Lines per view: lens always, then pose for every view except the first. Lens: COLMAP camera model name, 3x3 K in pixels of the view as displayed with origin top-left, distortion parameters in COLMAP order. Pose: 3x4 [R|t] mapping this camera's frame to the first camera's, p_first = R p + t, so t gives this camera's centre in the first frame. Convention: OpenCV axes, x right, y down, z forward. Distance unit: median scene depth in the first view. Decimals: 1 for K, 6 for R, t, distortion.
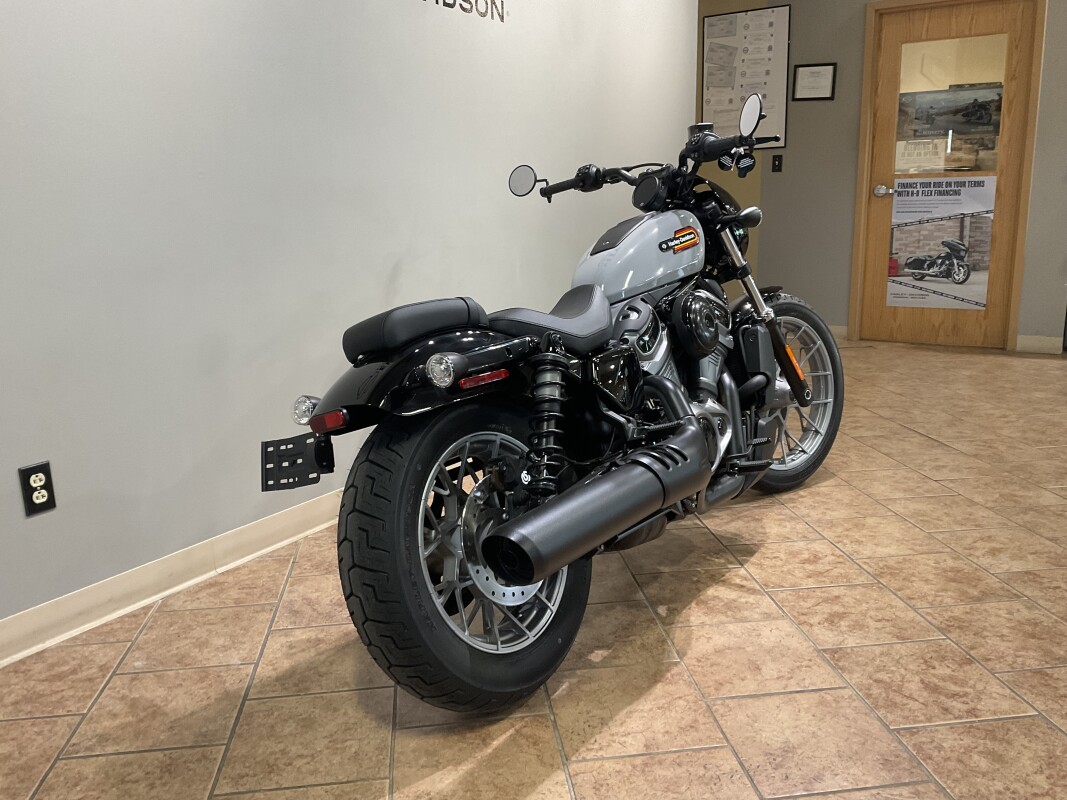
lens RADIAL K [[879.6, 0, 533.4], [0, 879.6, 395.8], [0, 0, 1]] dist [0.049488, -0.099995]
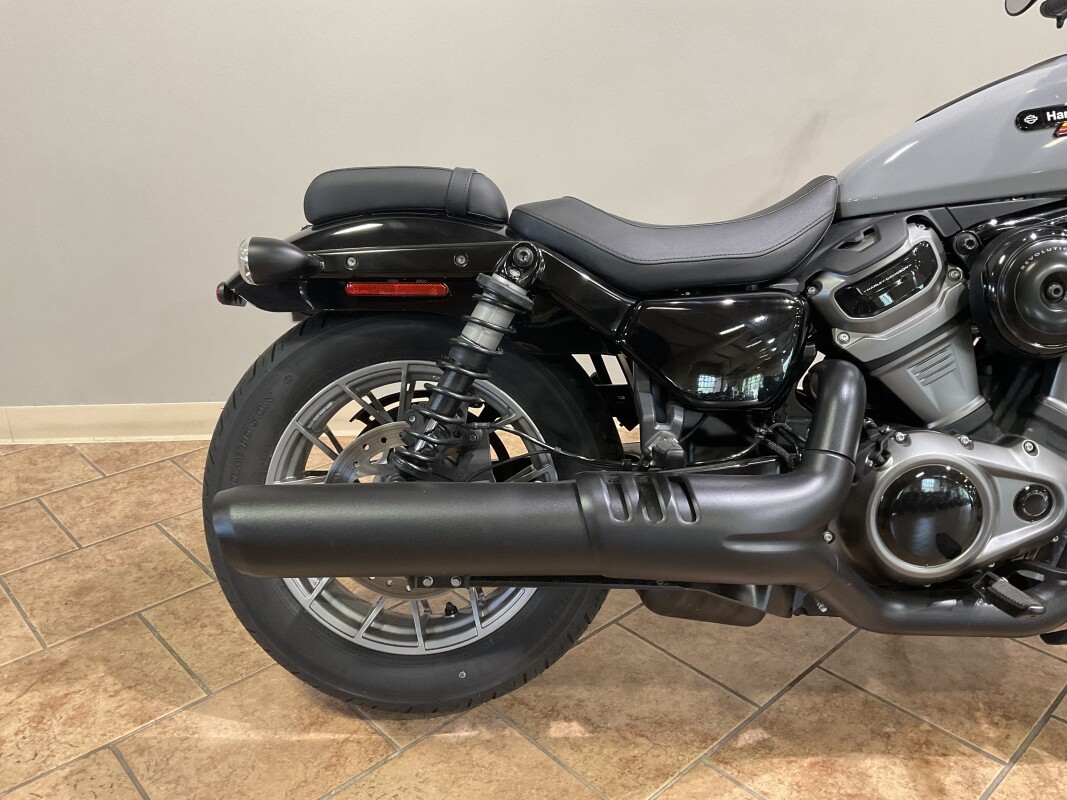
lens RADIAL K [[879.6, 0, 525.6], [0, 879.6, 400.6], [0, 0, 1]] dist [0.049488, -0.099995]
pose [[0.579524, 0.317326, -0.750637, 0.168041], [-0.177587, 0.948116, 0.263703, -0.041618], [0.795371, -0.019519, 0.605809, 0.195952]]
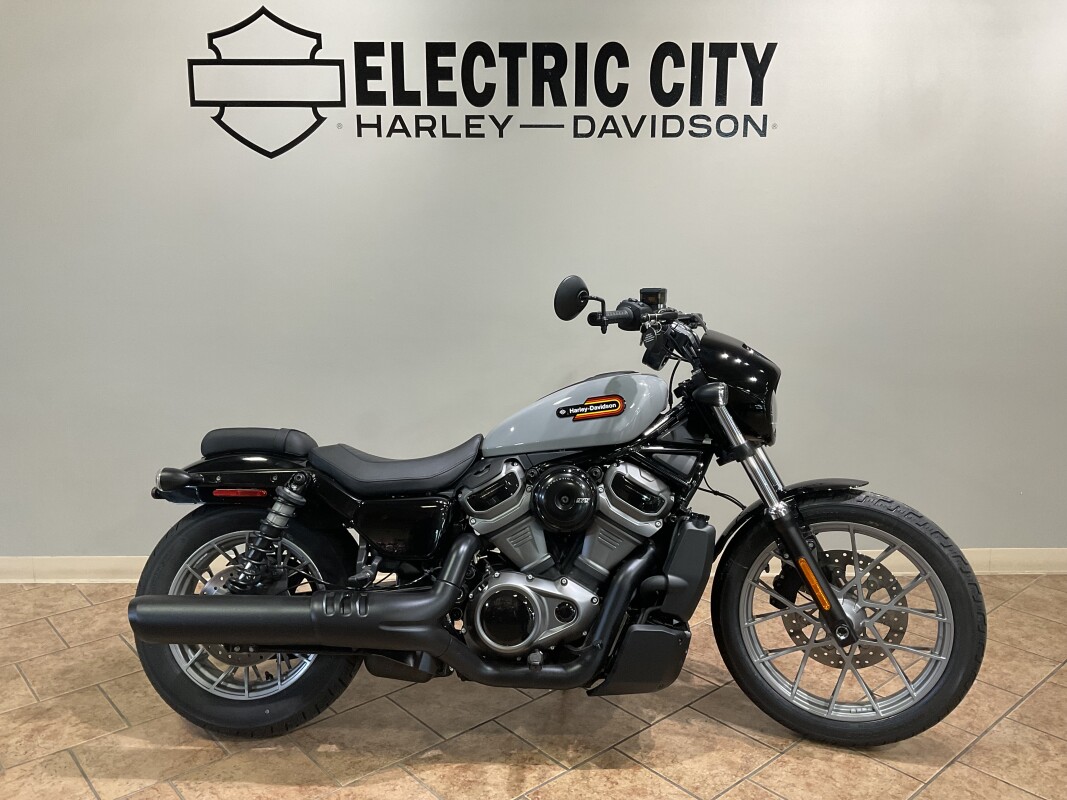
lens RADIAL K [[879.6, 0, 529.1], [0, 879.6, 392.3], [0, 0, 1]] dist [0.049488, -0.099995]
pose [[0.553608, 0.171568, -0.814913, 0.380891], [-0.185957, 0.979308, 0.079850, -0.108682], [0.811750, 0.107333, 0.574057, 0.169234]]
